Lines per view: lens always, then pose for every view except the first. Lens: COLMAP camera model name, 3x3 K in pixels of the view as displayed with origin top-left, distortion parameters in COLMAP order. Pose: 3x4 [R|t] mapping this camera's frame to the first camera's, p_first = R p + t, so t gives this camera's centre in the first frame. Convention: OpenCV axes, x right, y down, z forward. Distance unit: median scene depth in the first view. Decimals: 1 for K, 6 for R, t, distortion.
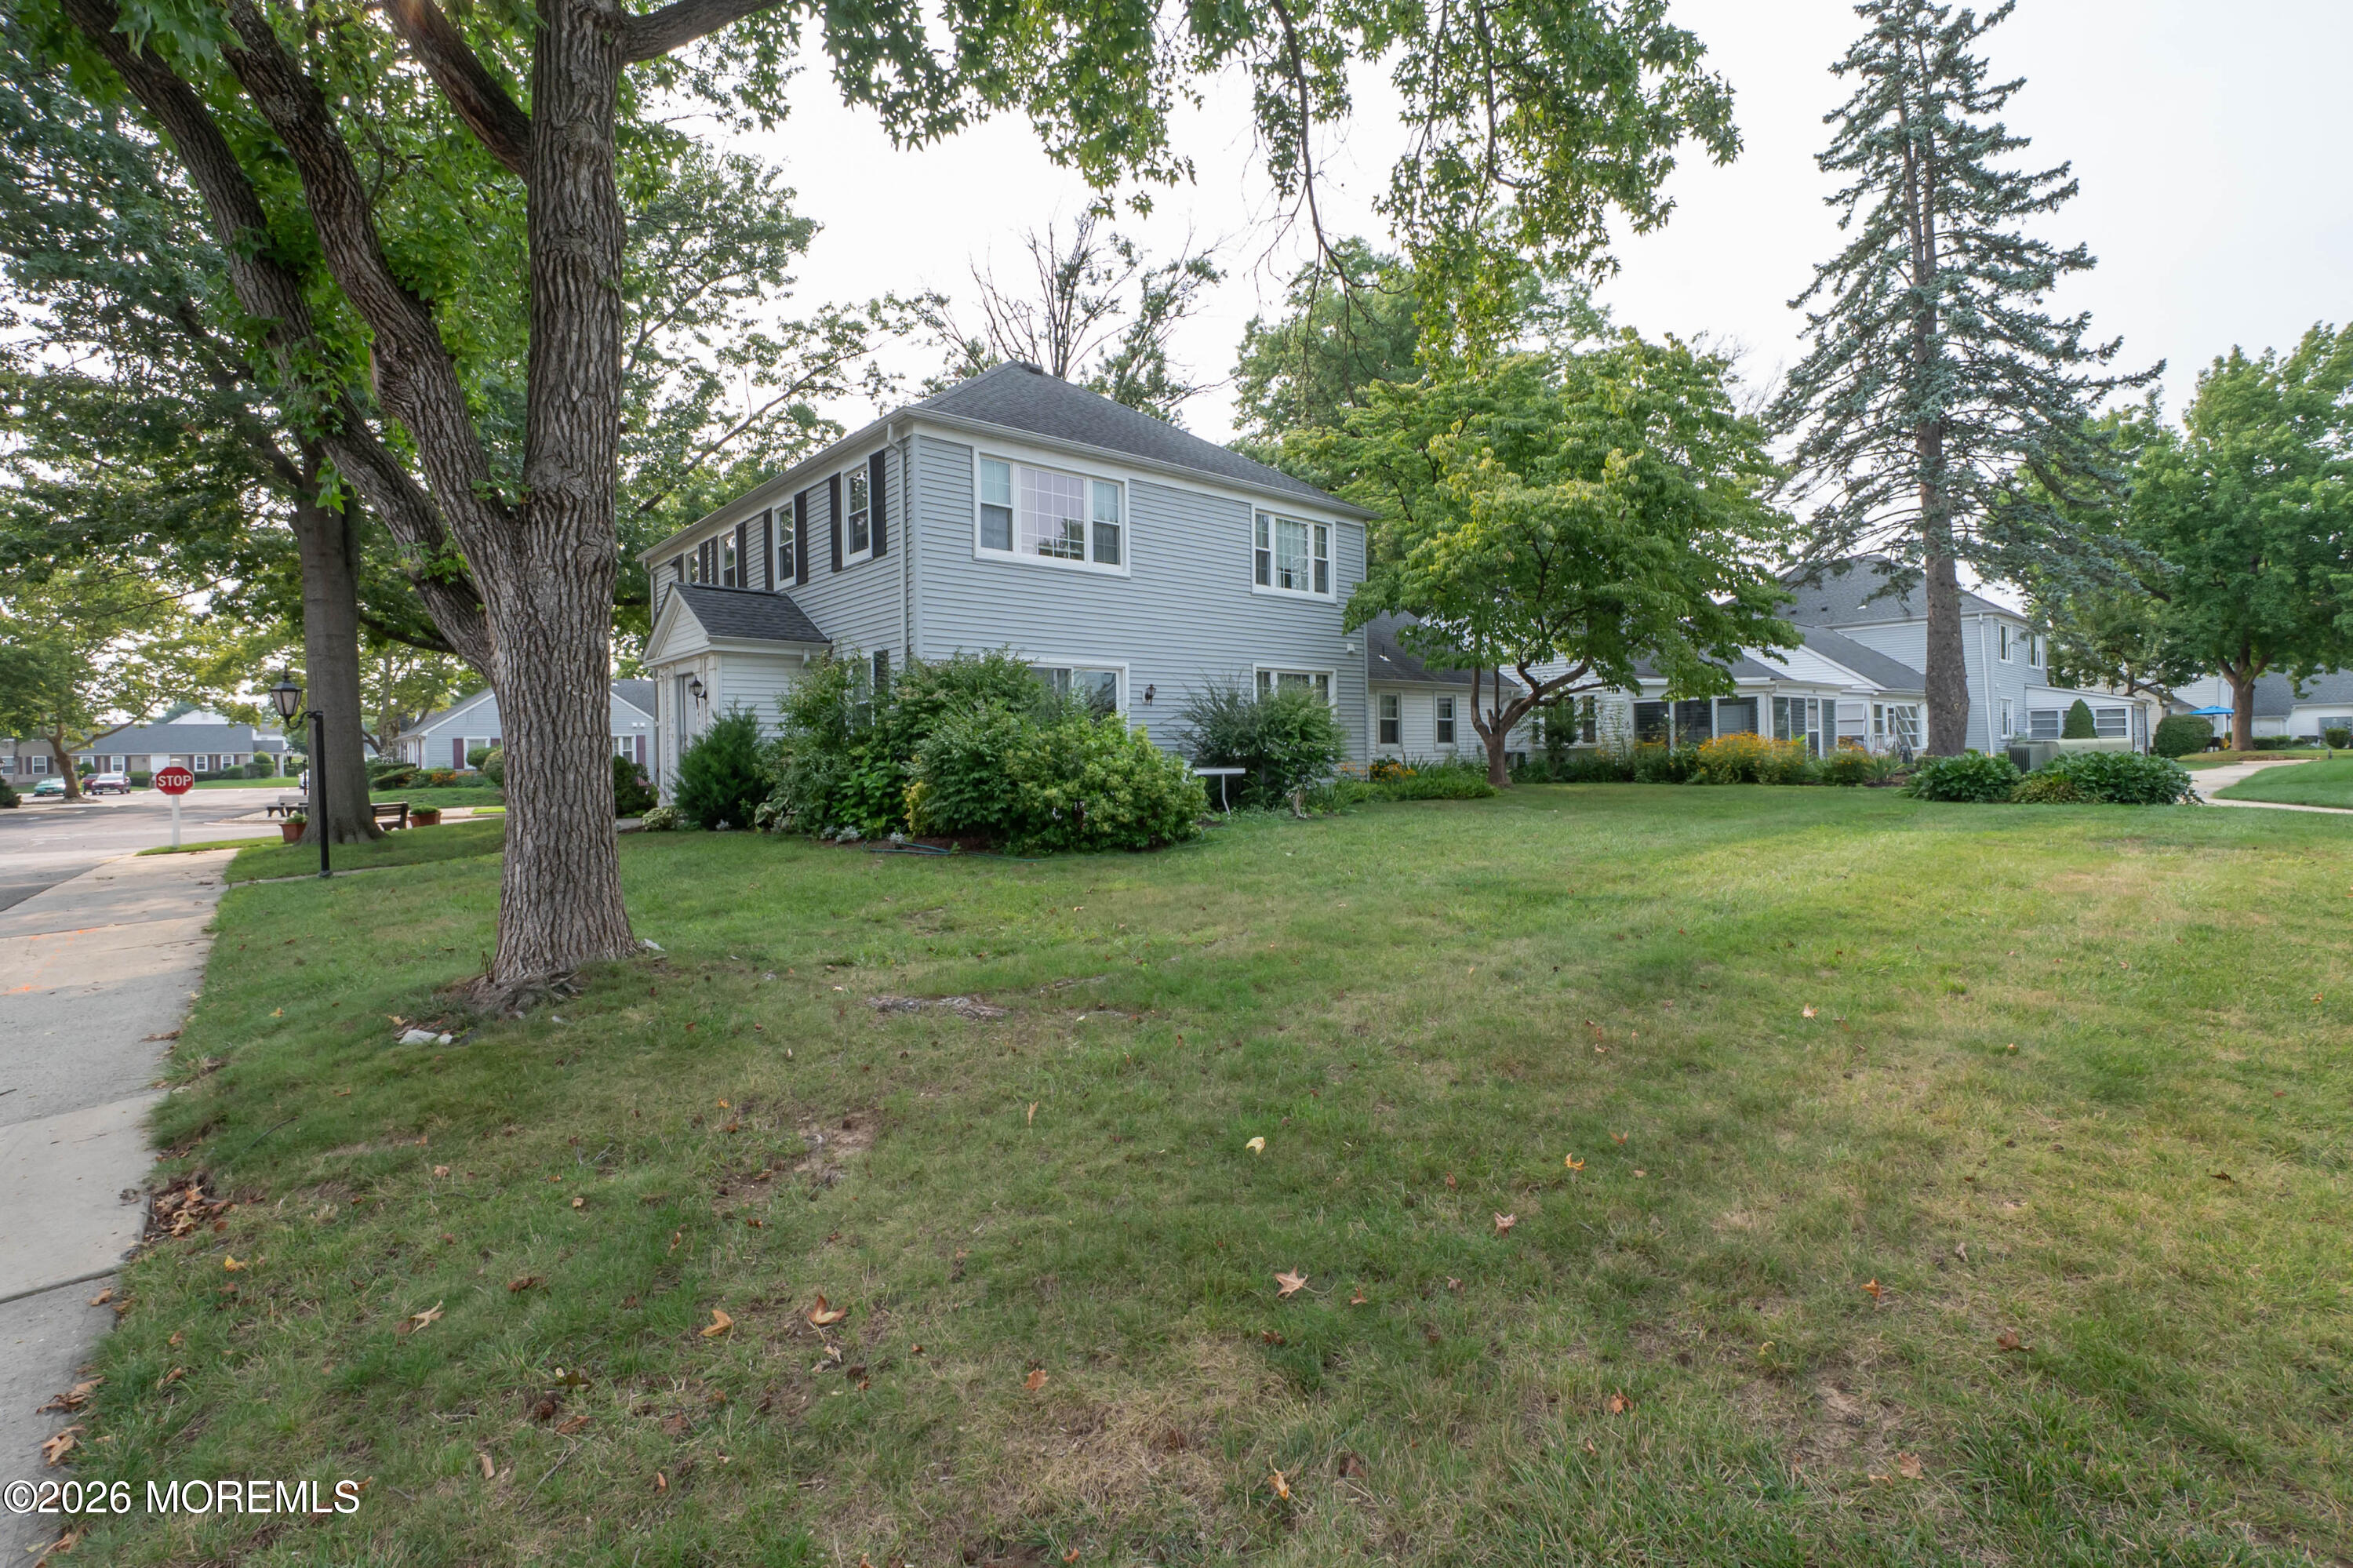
lens RADIAL K [[1034.0, 0, 1182.4], [0, 1034.0, 750.4], [0, 0, 1]] dist [0.000225, -0.000304]
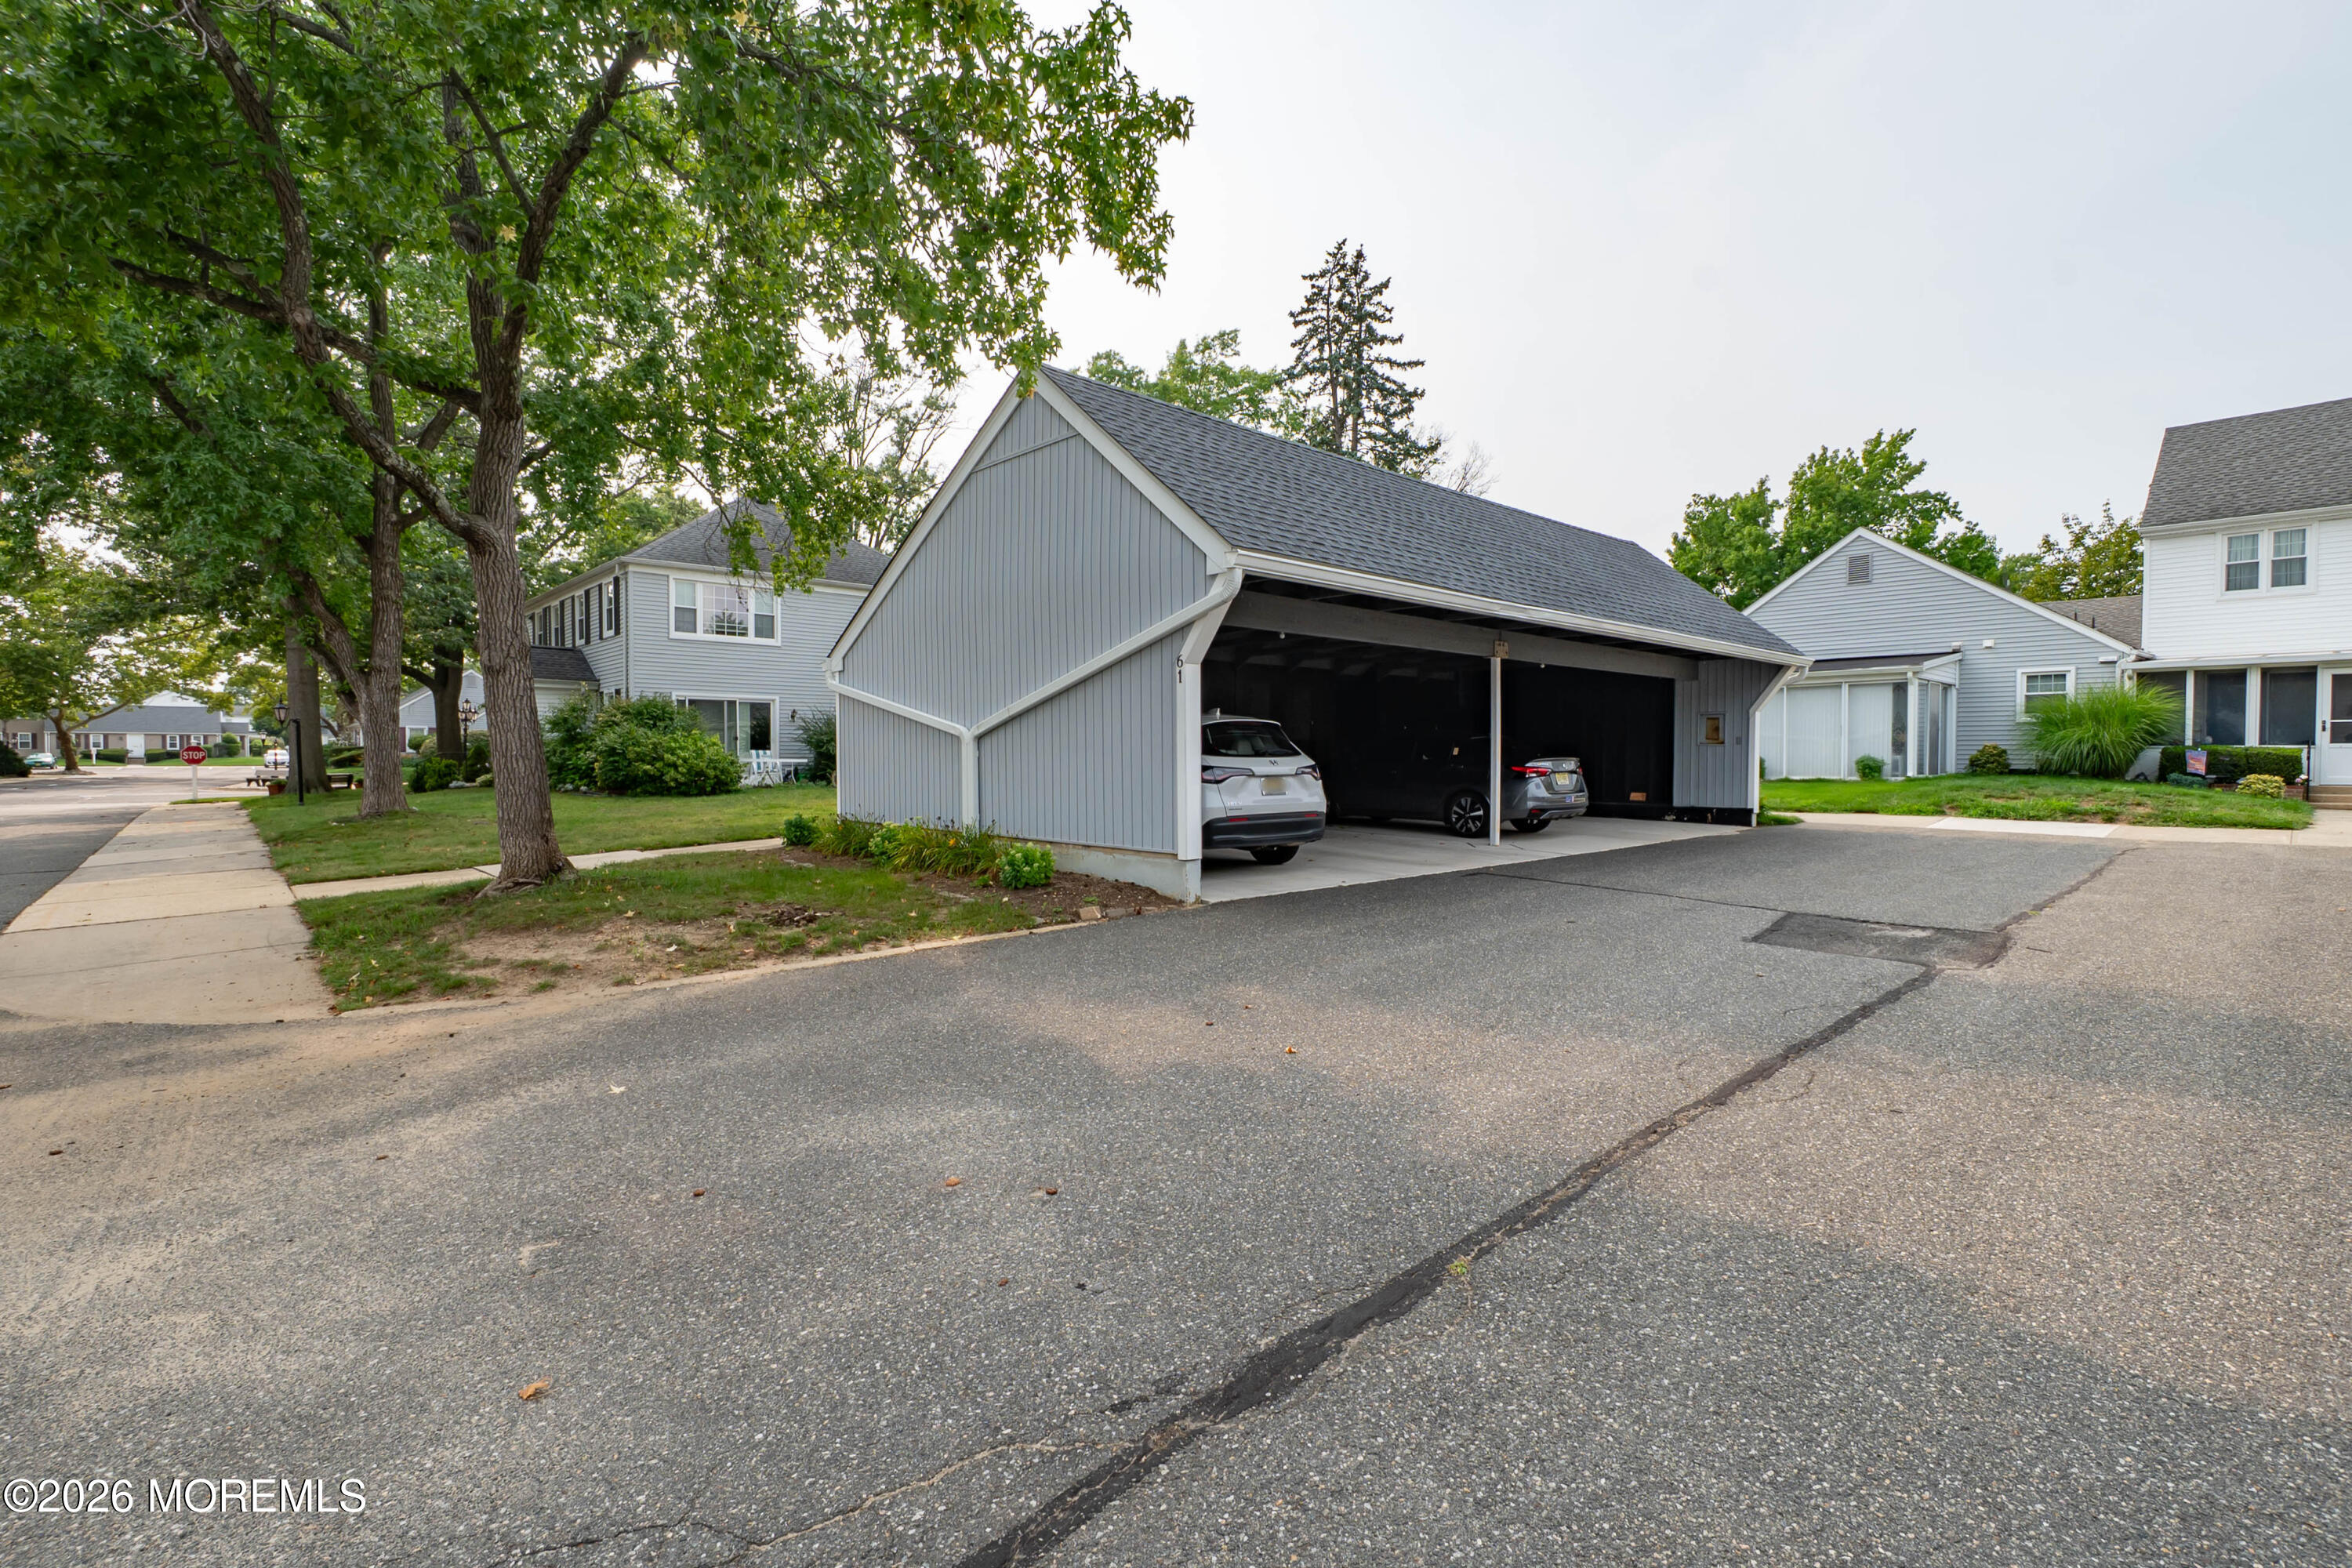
lens RADIAL K [[1035.6, 0, 1169.6], [0, 1035.6, 781.0], [0, 0, 1]] dist [0.011667, -0.010586]
pose [[0.999684, 0.021001, 0.013793, 0.384896], [-0.021401, 0.999334, 0.029541, -0.007166], [-0.013164, -0.029827, 0.999468, -0.483403]]
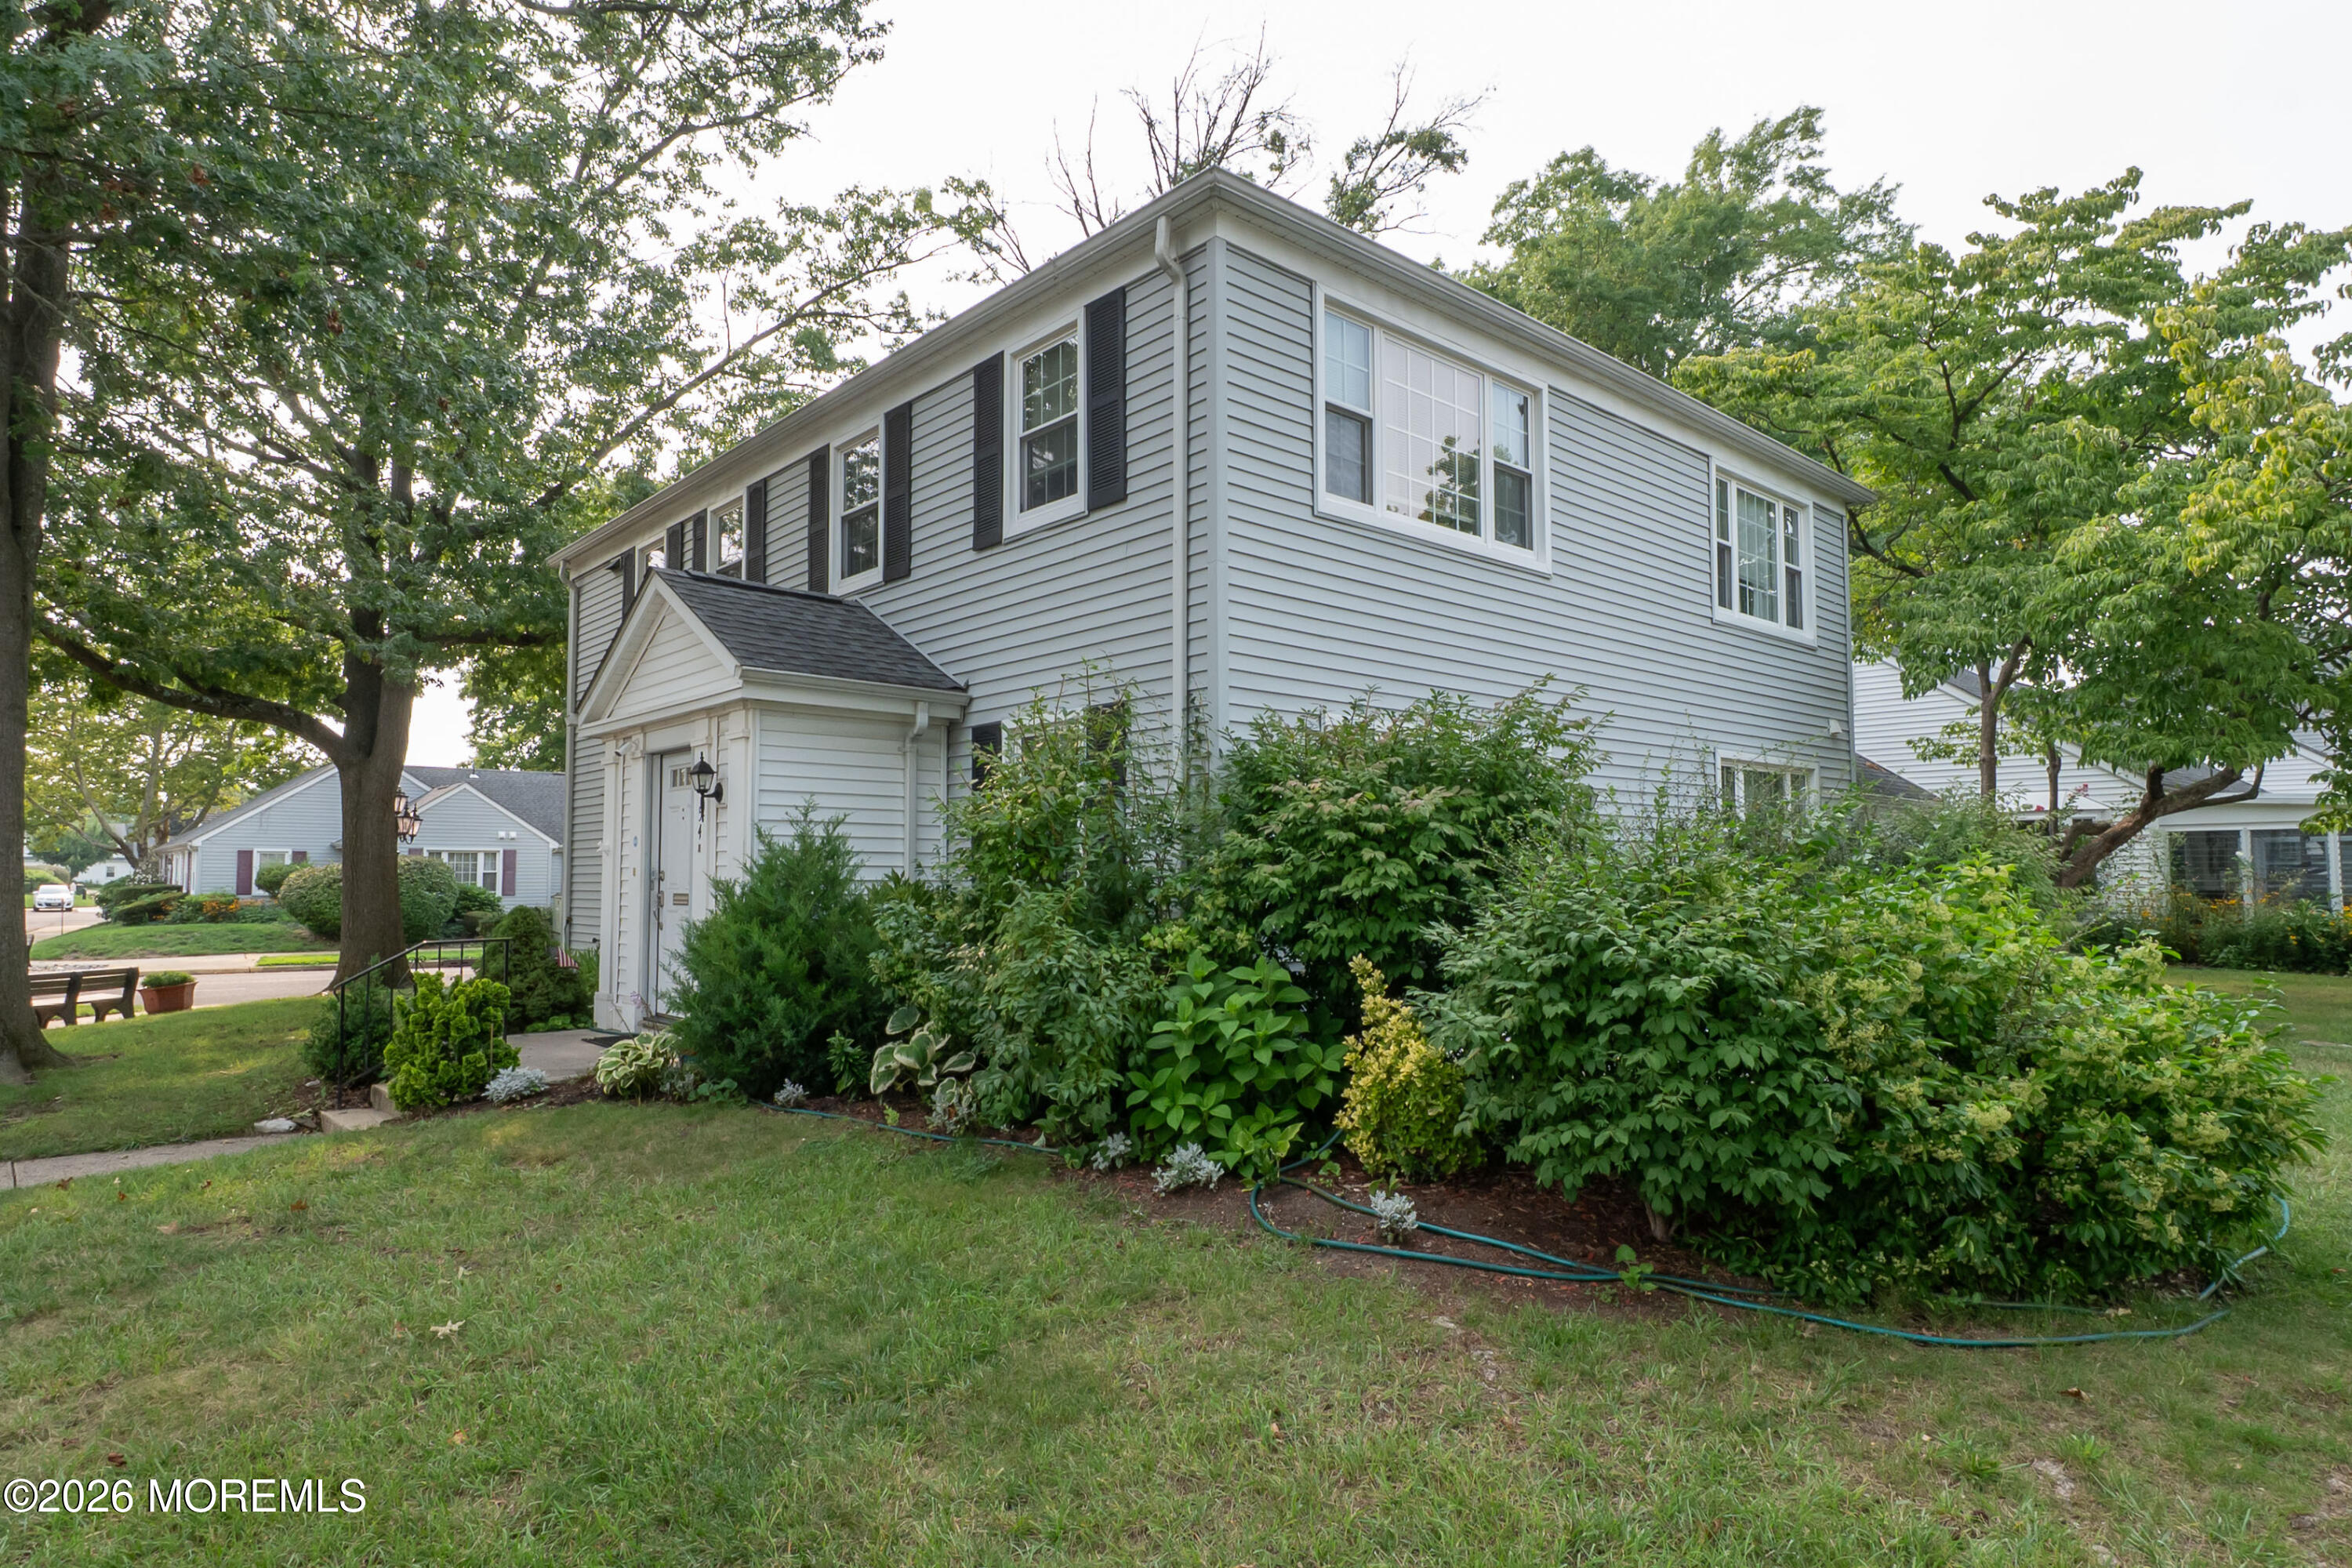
lens RADIAL K [[1317.2, 0, 1174.3], [0, 1317.2, 795.1], [0, 0, 1]] dist [0.004274, -0.000586]
pose [[0.999845, 0.016945, -0.004813, -0.156529], [-0.017205, 0.998024, -0.060438, -0.011773], [0.003779, 0.060511, 0.998160, 0.245132]]
